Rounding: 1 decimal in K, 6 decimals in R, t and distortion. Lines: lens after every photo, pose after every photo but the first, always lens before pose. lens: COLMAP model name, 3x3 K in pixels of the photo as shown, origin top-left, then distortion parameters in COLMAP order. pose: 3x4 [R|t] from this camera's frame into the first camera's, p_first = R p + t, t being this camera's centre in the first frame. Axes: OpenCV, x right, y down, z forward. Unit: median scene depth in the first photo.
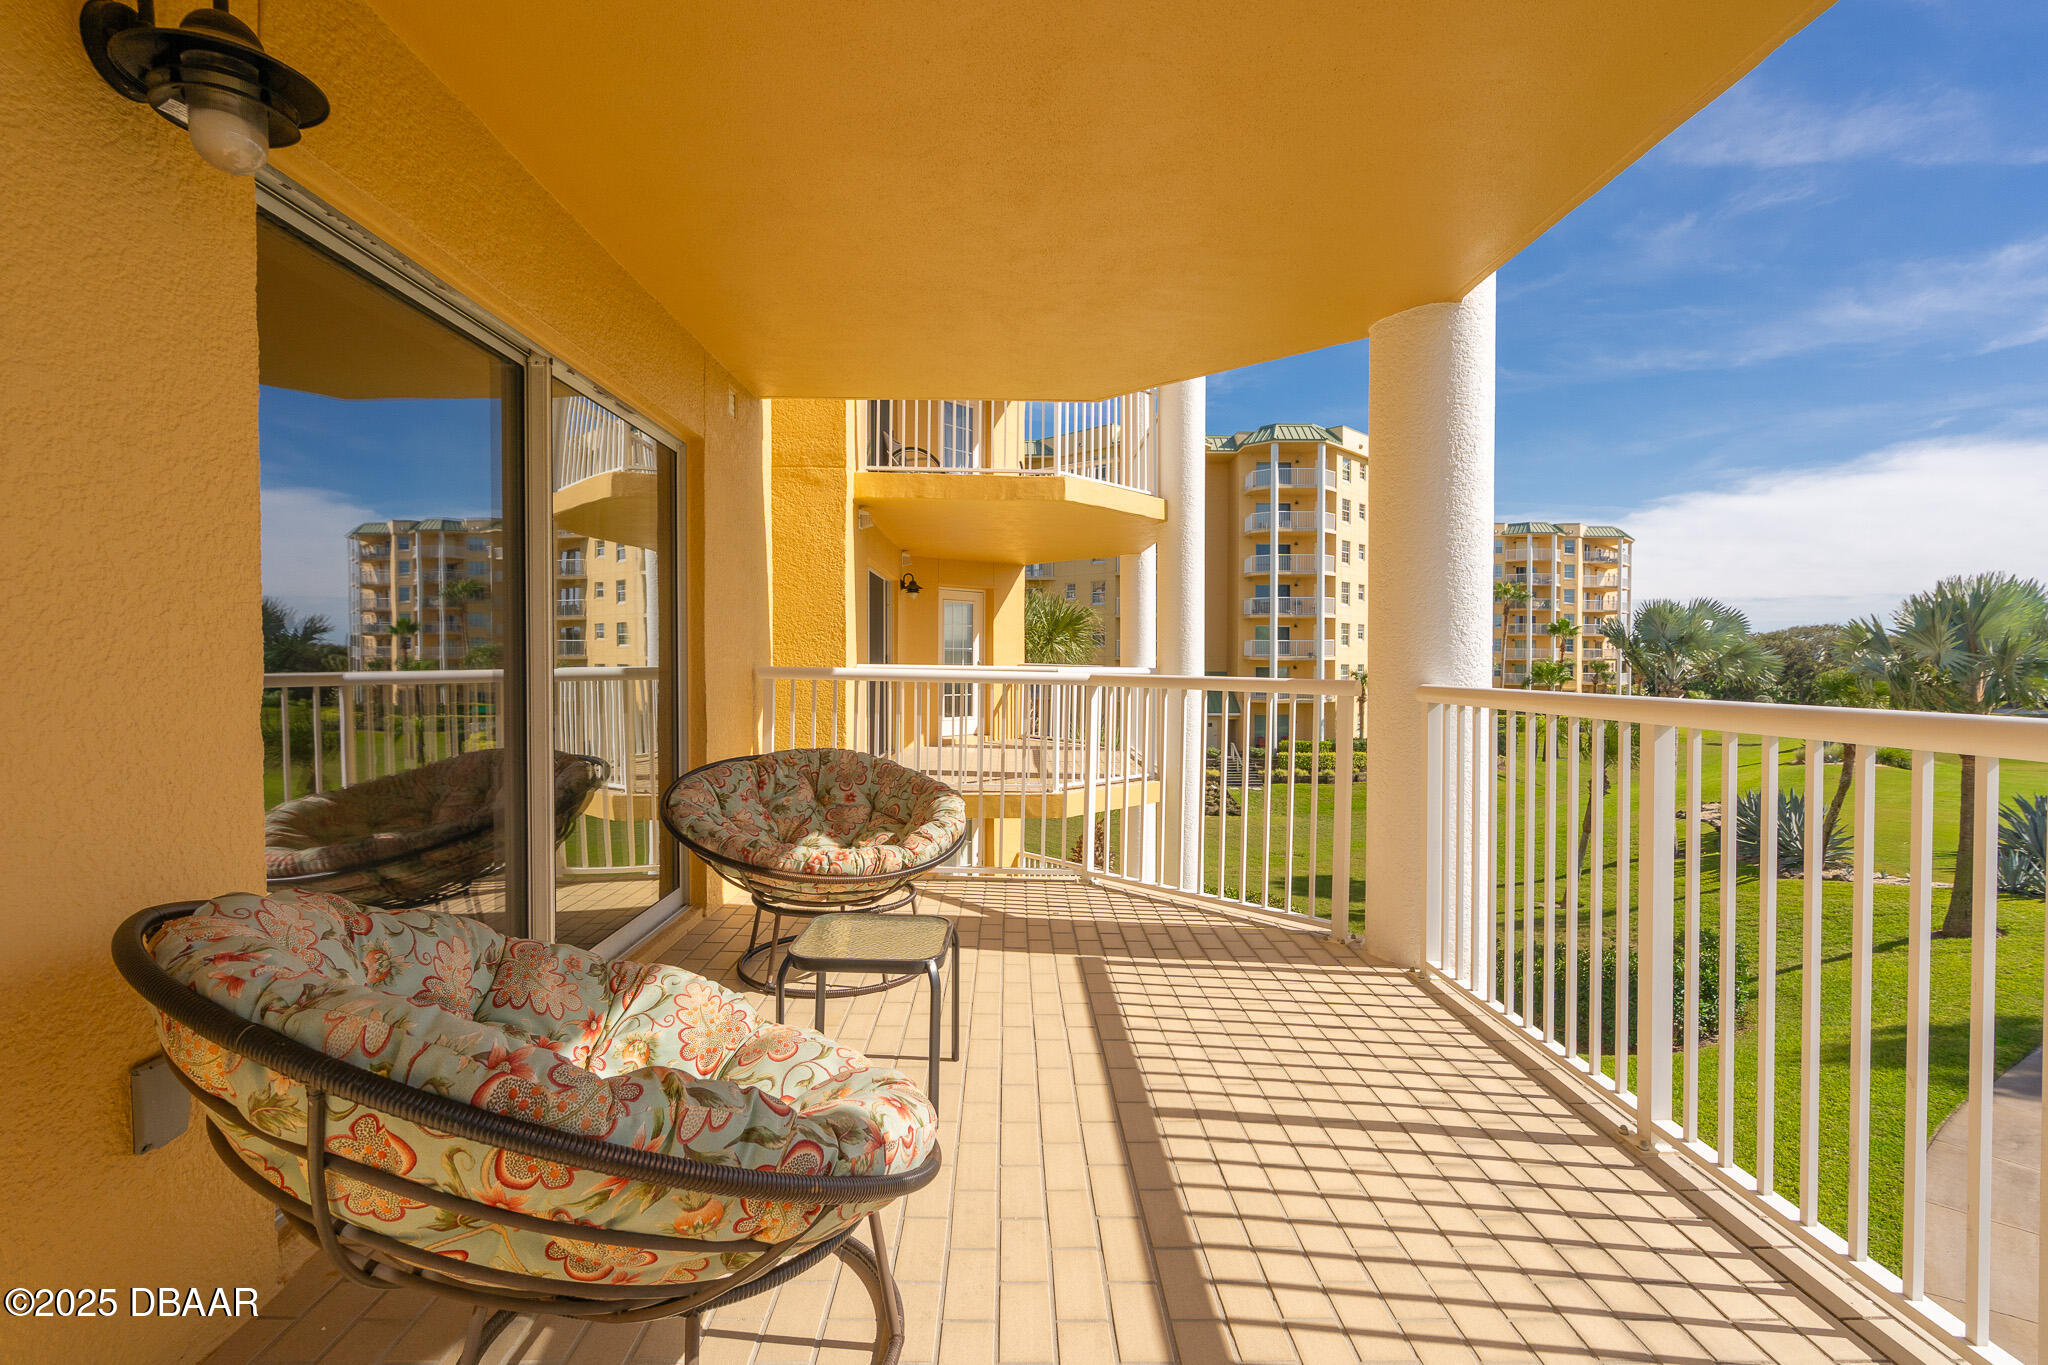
lens RADIAL K [[948.2, 0, 1032.1], [0, 948.2, 660.5], [0, 0, 1]] dist [-0.001549, -0.000692]
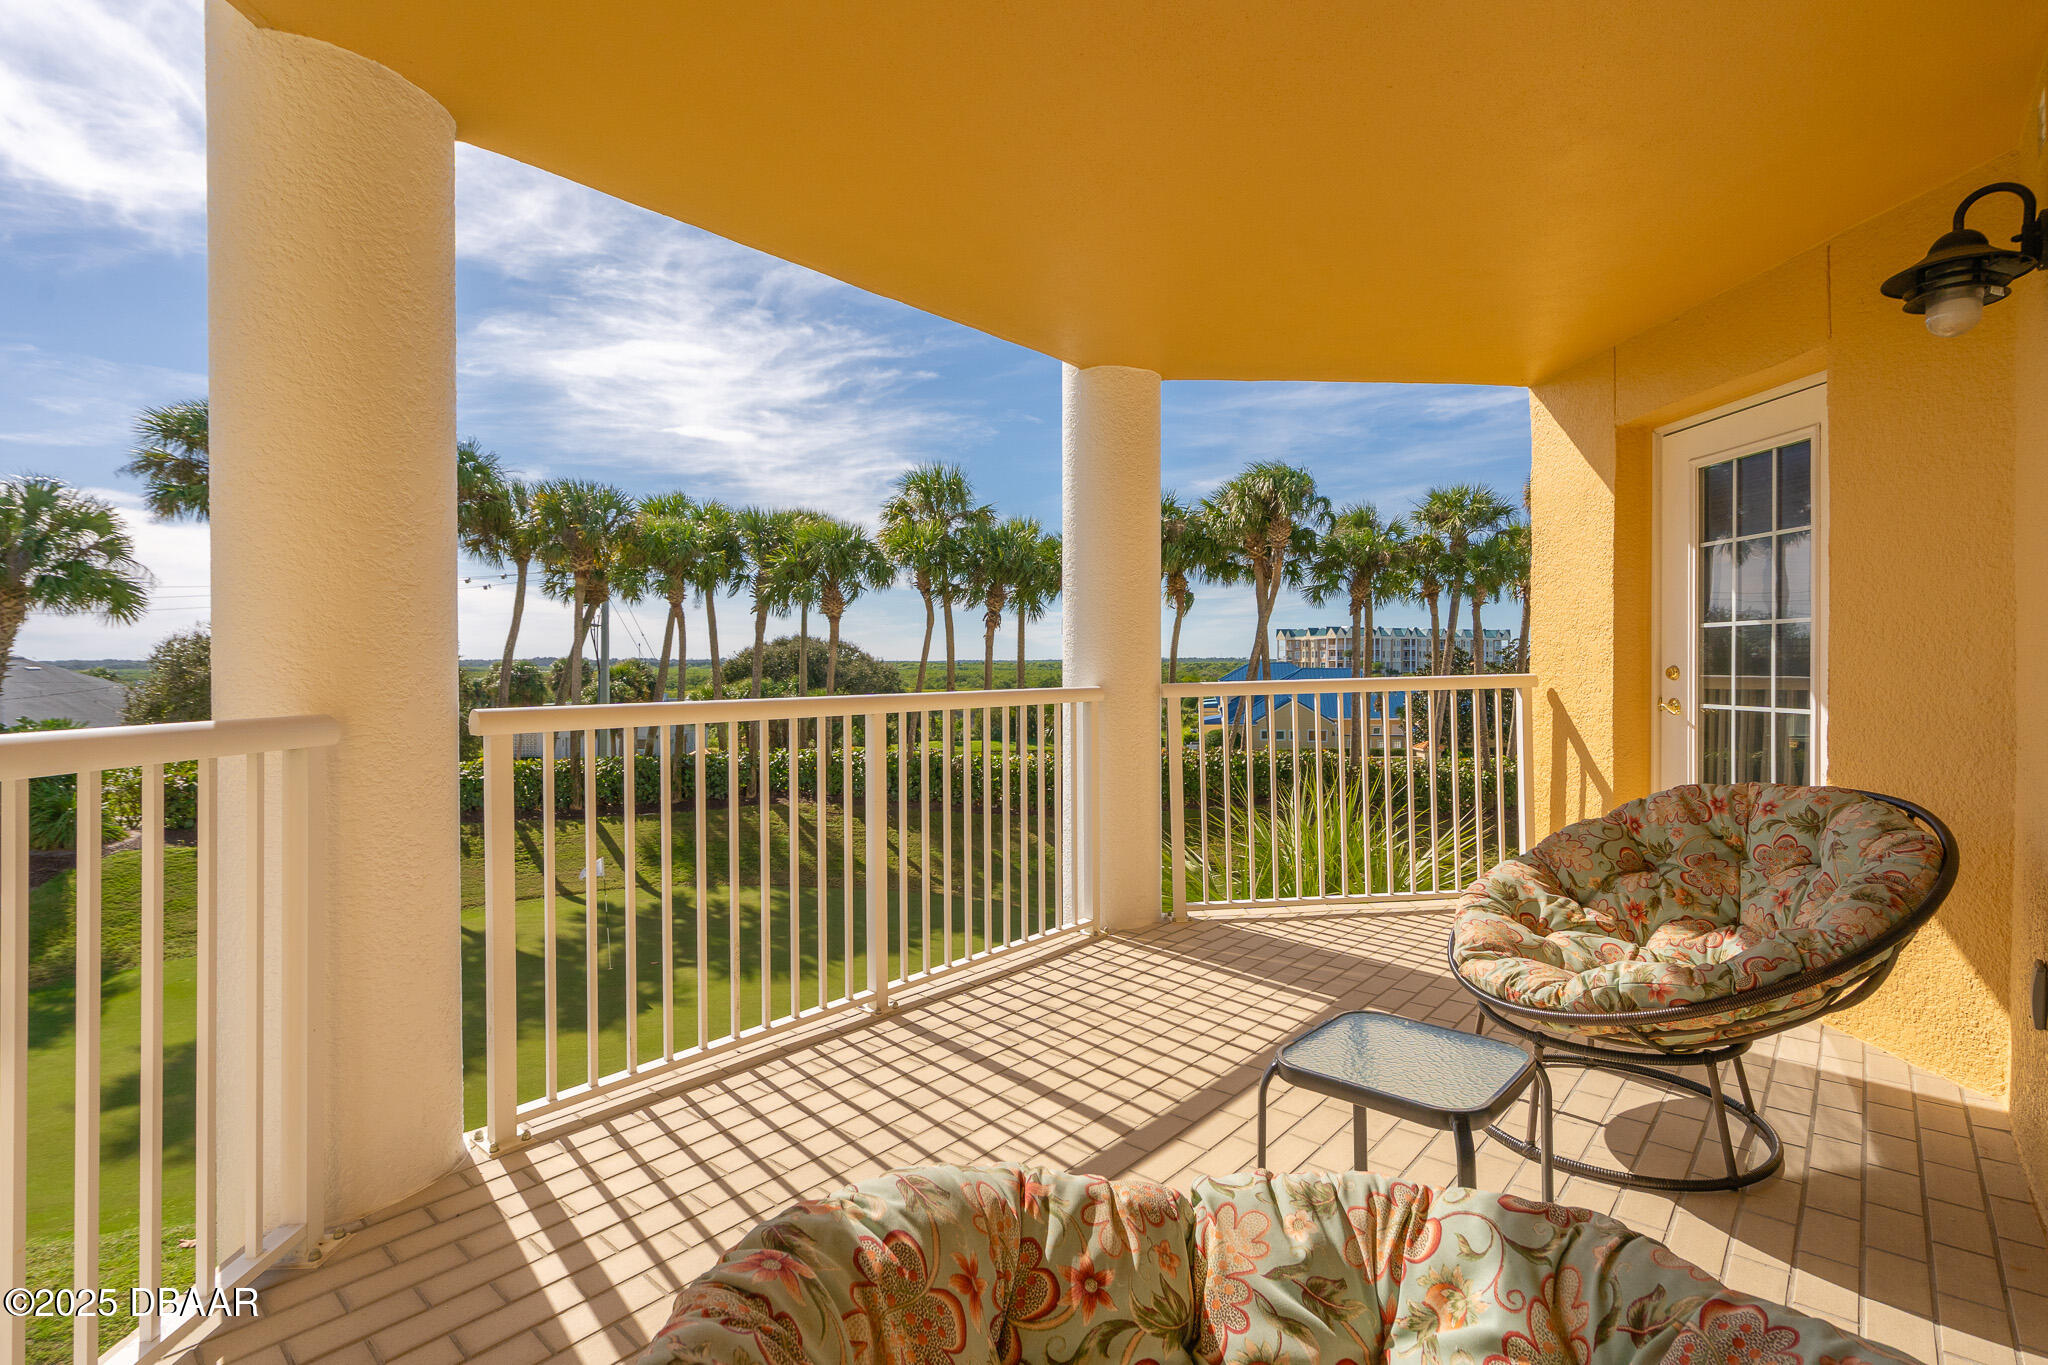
lens RADIAL K [[948.2, 0, 1032.1], [0, 948.2, 660.5], [0, 0, 1]] dist [-0.001549, -0.000692]
pose [[-0.729070, 0.001025, 0.684438, -0.483579], [0.002922, 0.999994, 0.001616, -0.020471], [-0.684432, 0.003178, -0.729069, 1.824329]]
